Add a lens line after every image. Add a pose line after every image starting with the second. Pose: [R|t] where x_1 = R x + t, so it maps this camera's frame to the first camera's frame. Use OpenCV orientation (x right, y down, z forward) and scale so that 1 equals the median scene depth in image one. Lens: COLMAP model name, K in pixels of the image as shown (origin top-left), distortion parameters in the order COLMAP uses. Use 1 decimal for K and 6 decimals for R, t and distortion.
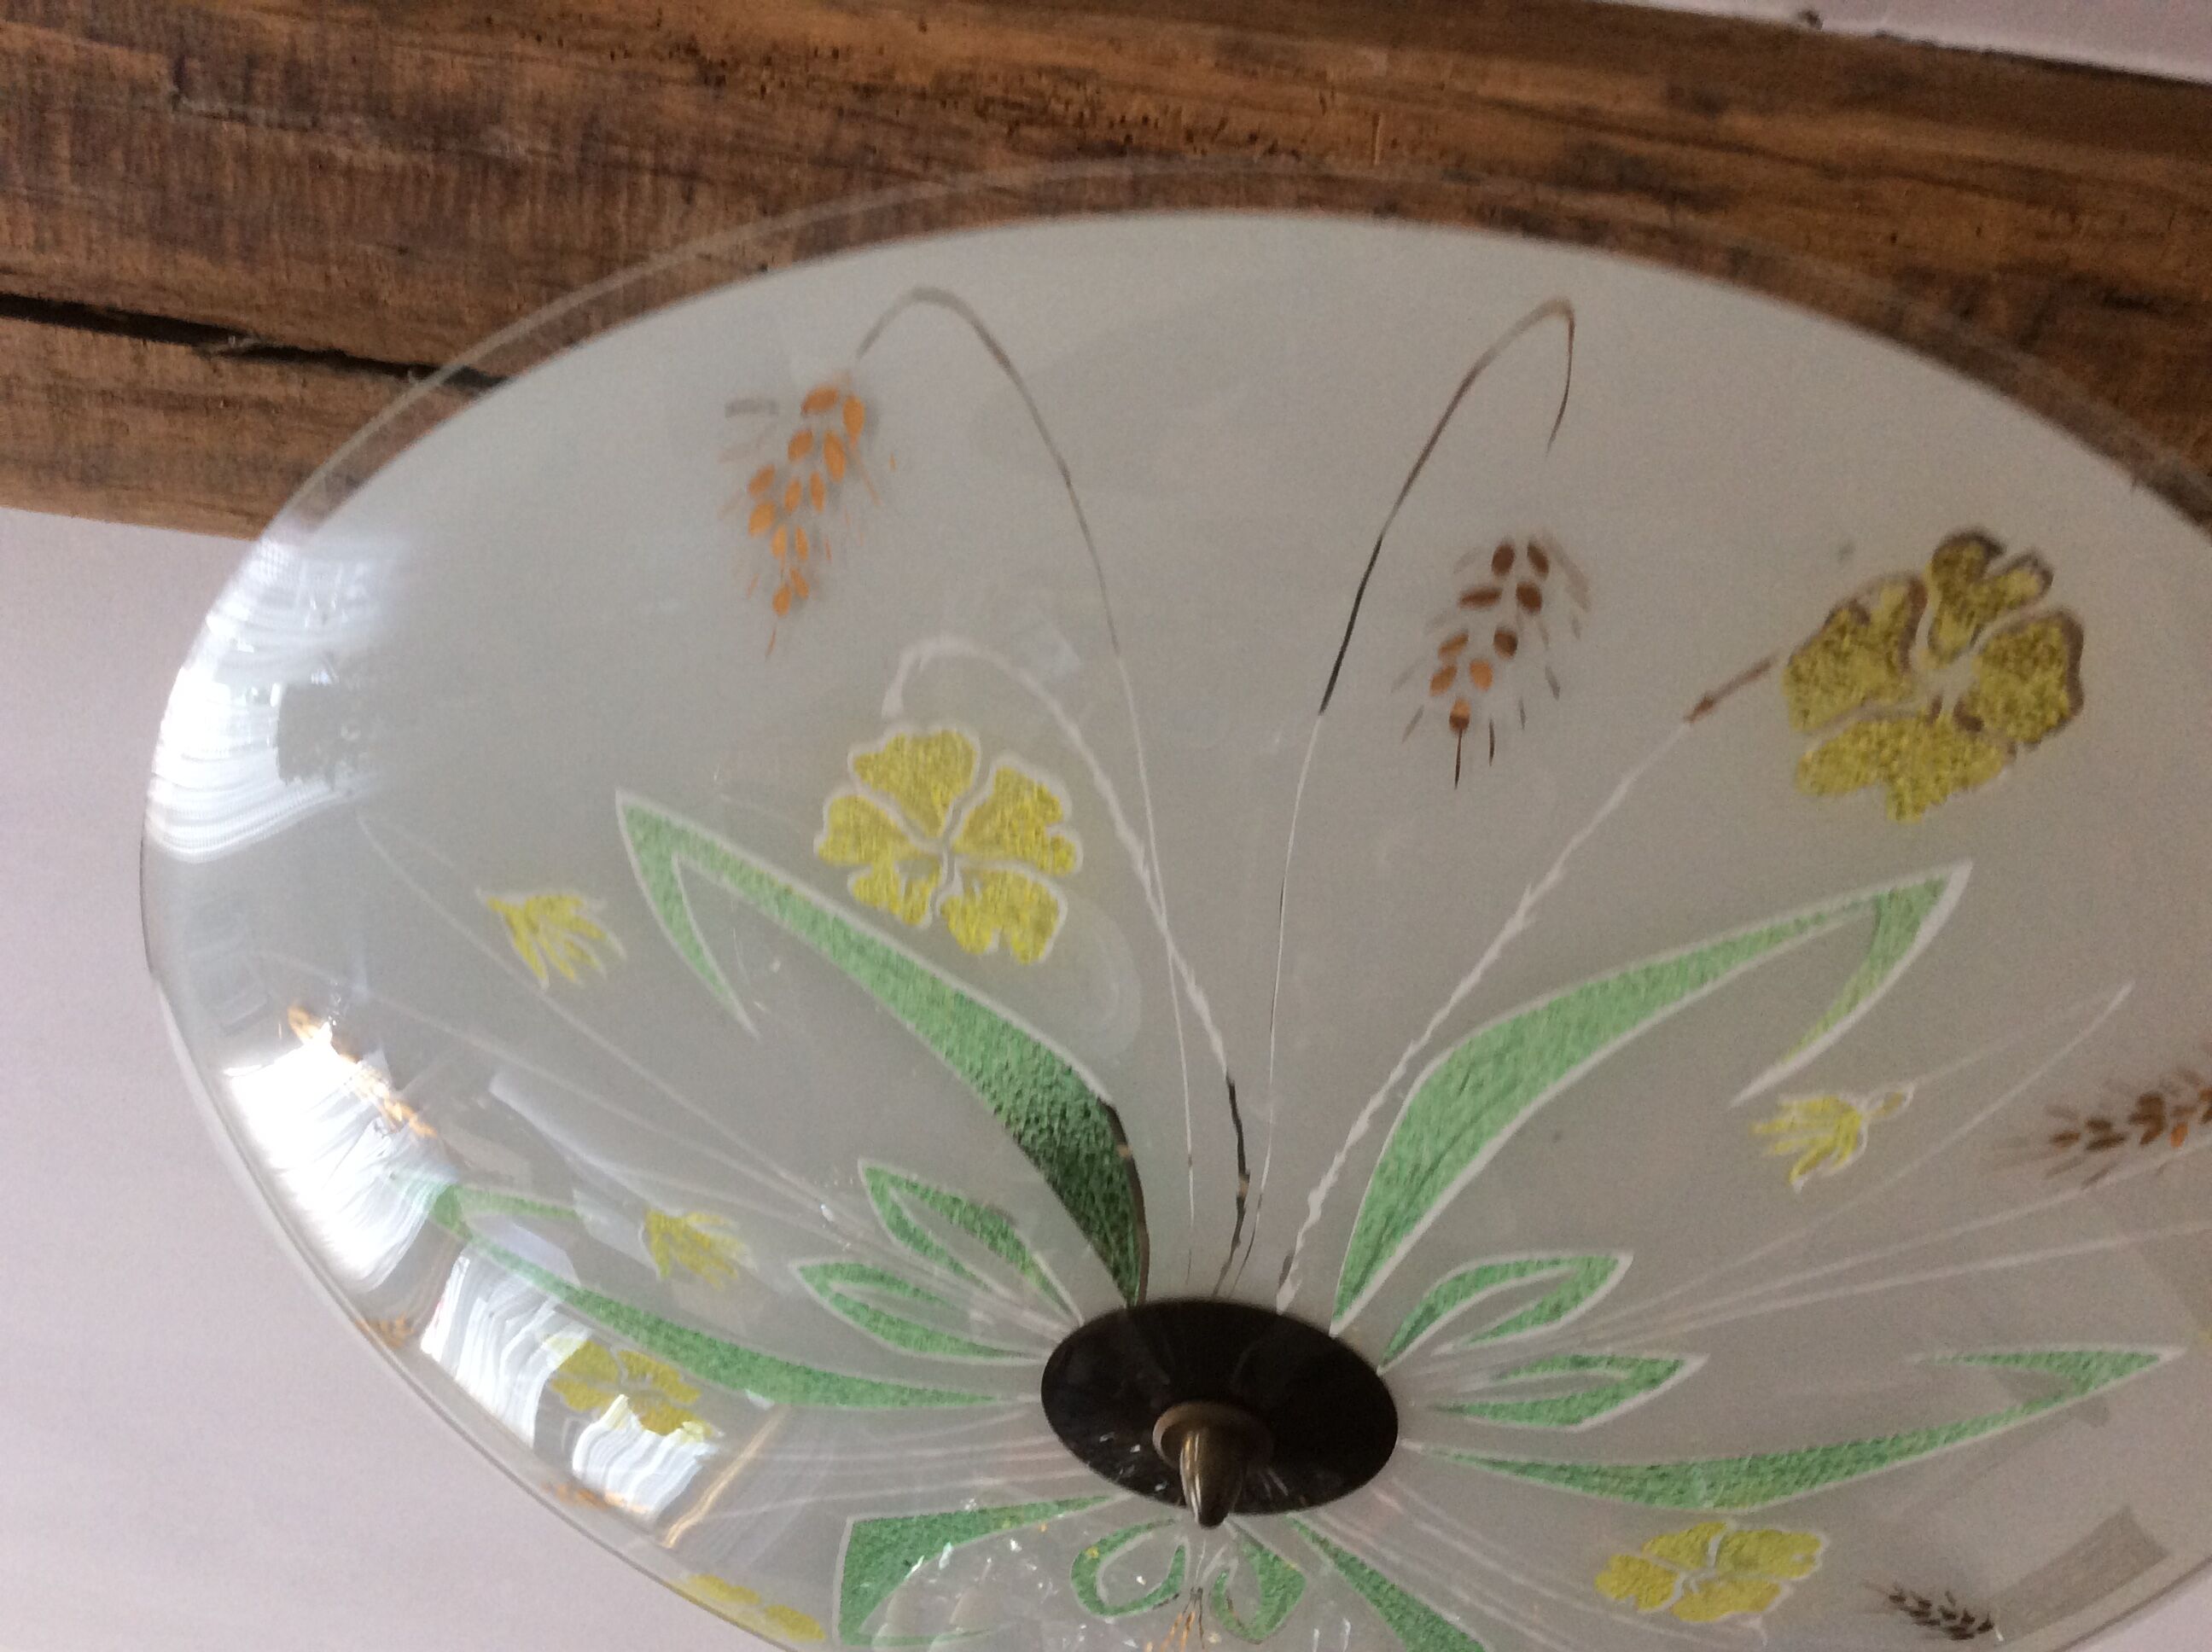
lens RADIAL K [[2084.2, 0, 1035.6], [0, 2084.2, 828.4], [0, 0, 1]] dist [0.075251, -0.168664]
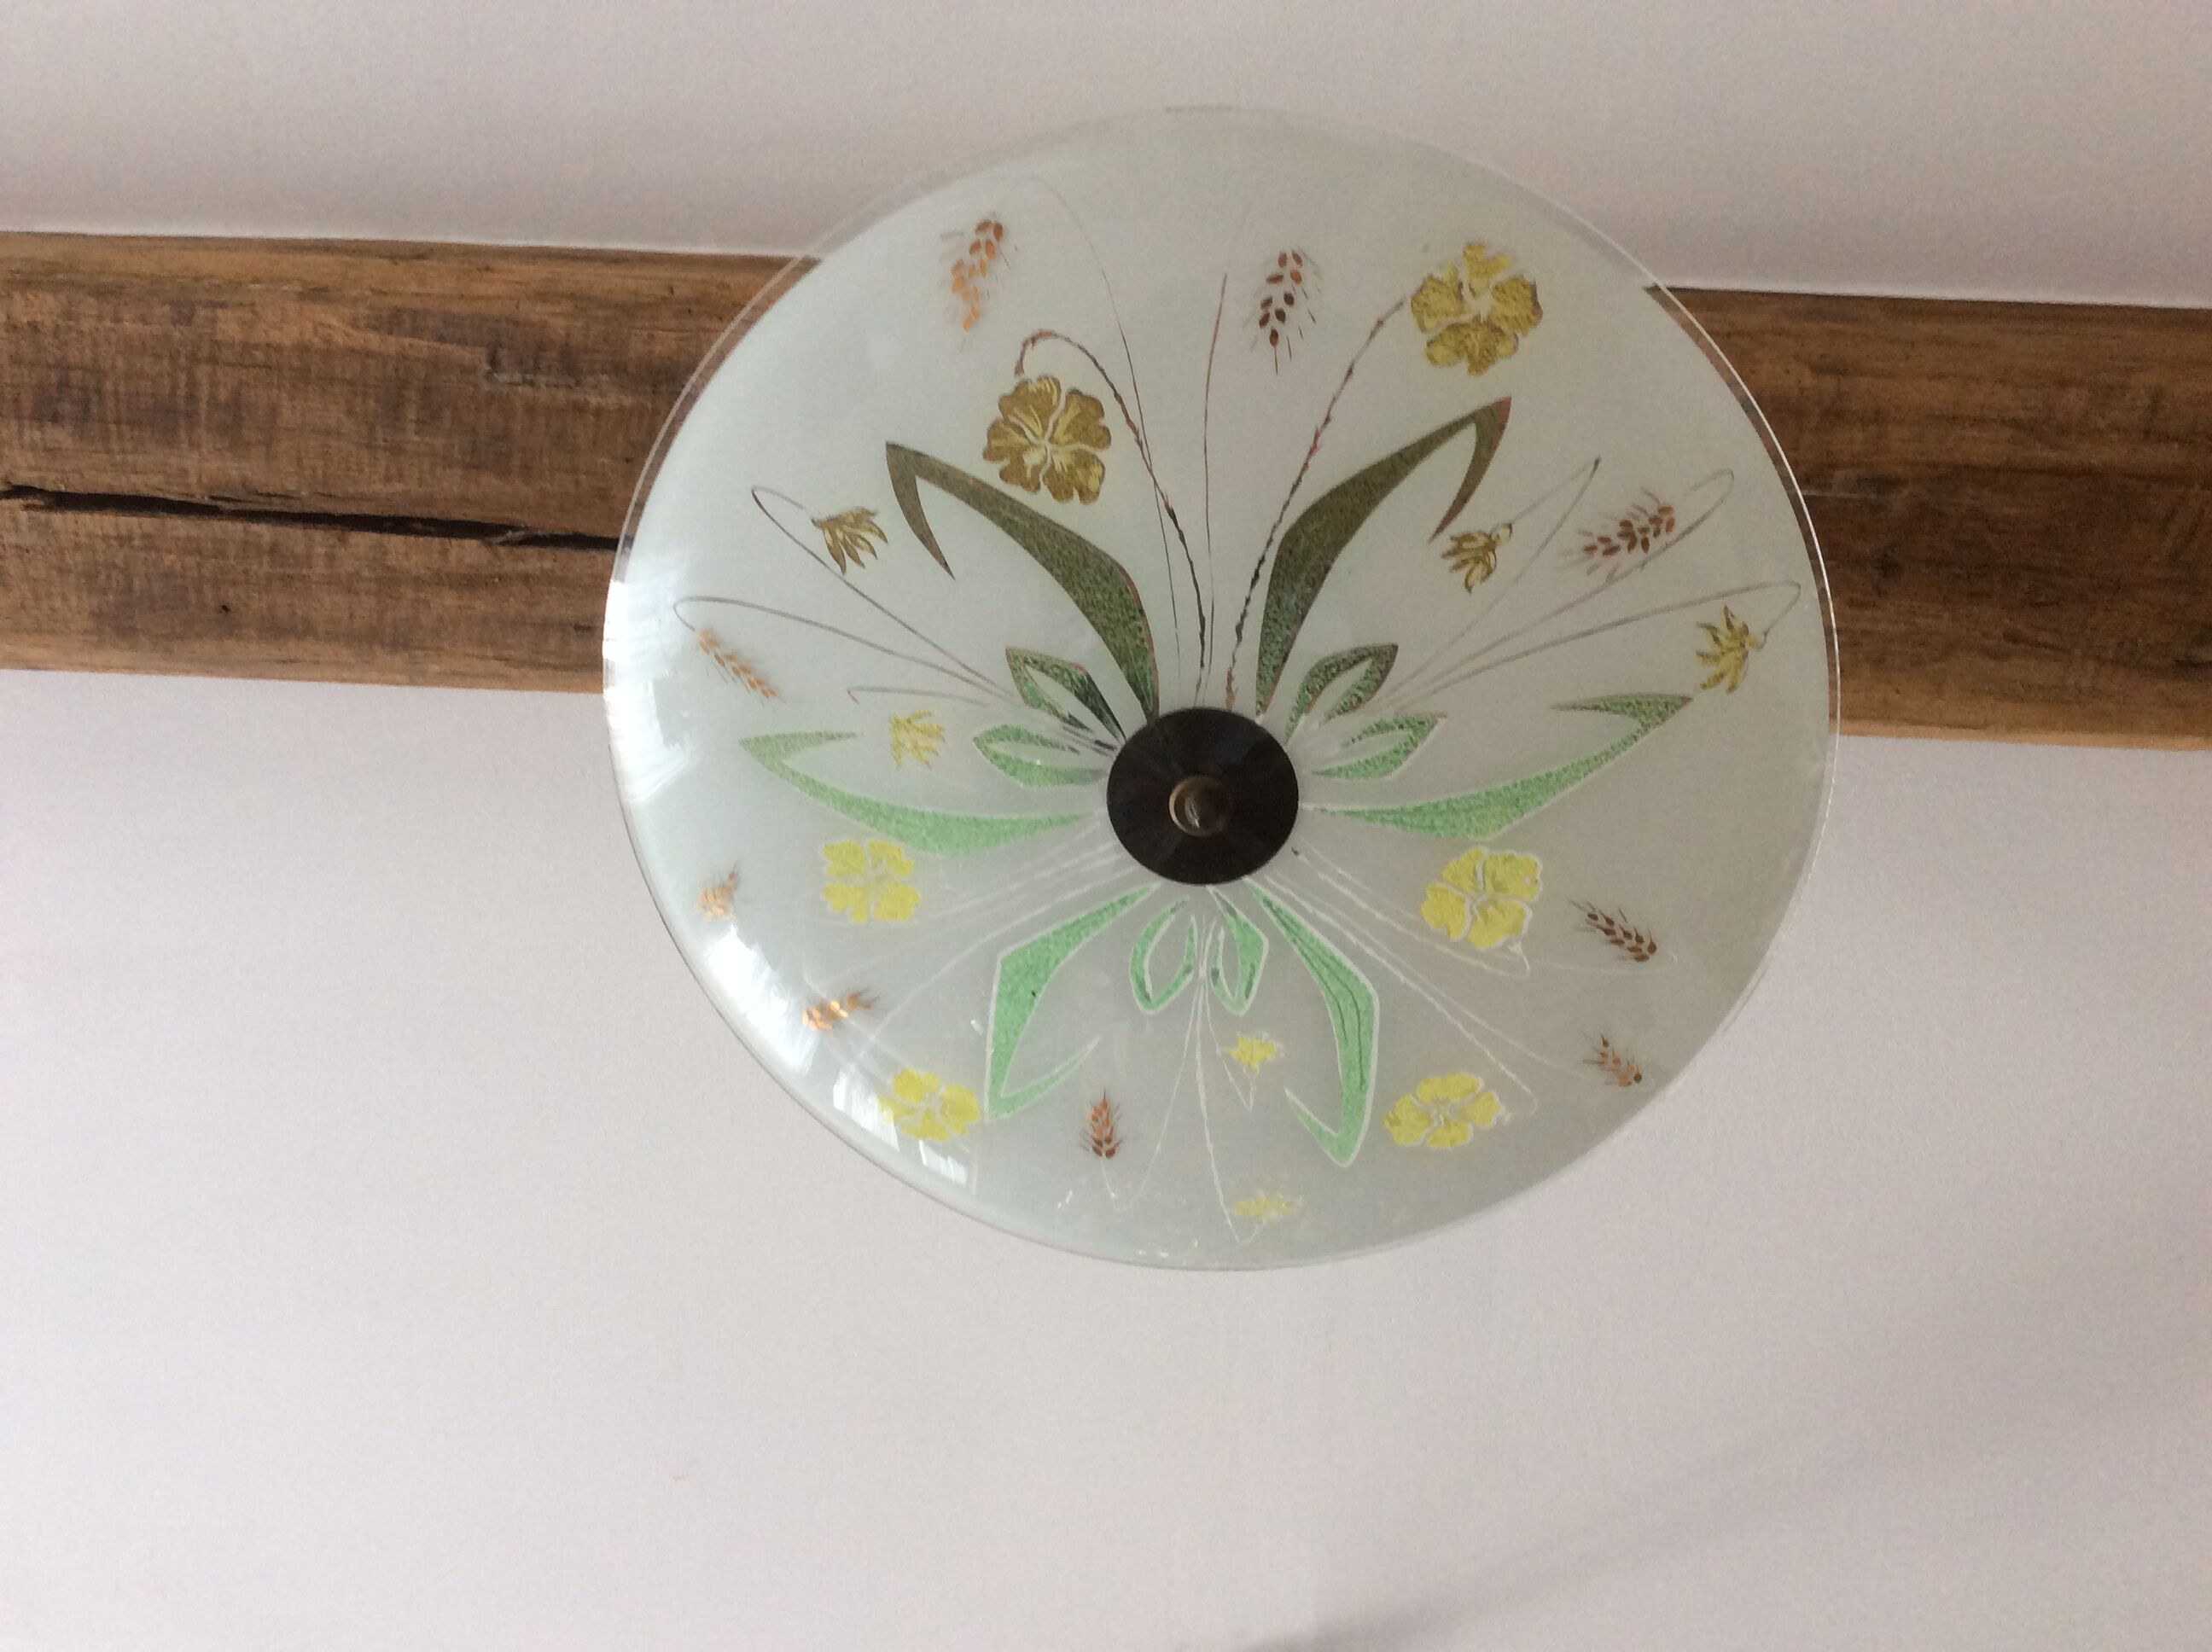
lens RADIAL K [[2084.2, 0, 1035.6], [0, 2084.2, 828.4], [0, 0, 1]] dist [0.075251, -0.168664]
pose [[0.996667, -0.067780, 0.045396, -0.087148], [0.078191, 0.952392, -0.294678, 0.497345], [-0.023261, 0.297245, 0.954518, -0.450927]]
